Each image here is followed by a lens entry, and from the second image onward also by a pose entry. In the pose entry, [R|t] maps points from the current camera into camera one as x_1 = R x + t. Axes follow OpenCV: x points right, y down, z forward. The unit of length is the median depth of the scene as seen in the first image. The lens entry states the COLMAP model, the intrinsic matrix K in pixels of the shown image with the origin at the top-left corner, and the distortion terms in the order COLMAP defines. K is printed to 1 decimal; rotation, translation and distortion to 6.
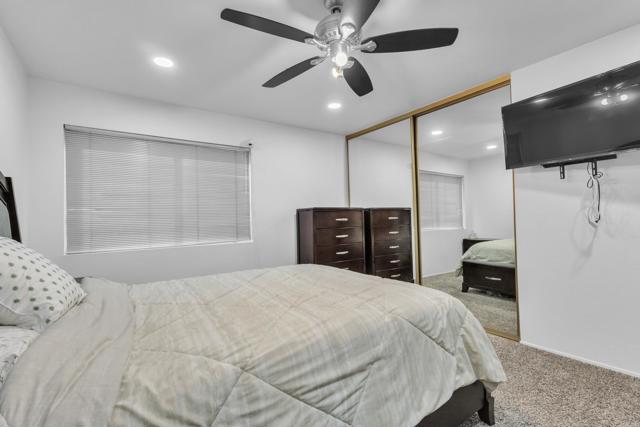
lens RADIAL K [[296.4, 0, 324.1], [0, 296.4, 212.0], [0, 0, 1]] dist [0.004592, 0.000014]
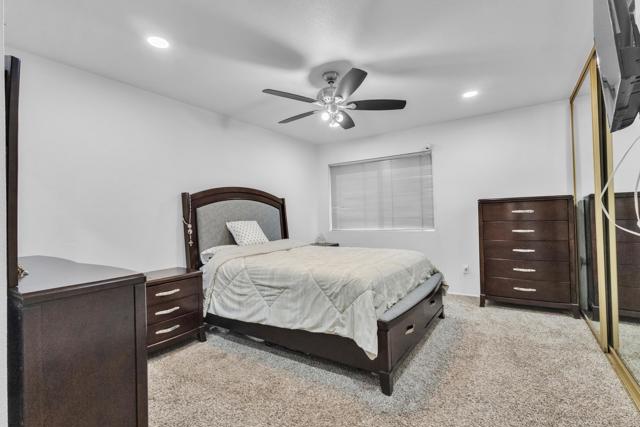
lens RADIAL K [[296.4, 0, 321.6], [0, 296.4, 214.0], [0, 0, 1]] dist [0.004592, 0.000014]
pose [[0.351613, 0.004539, -0.936135, 0.939532], [0.042238, 0.998893, 0.020708, -0.012239], [0.935192, -0.046822, 0.351032, 0.241388]]
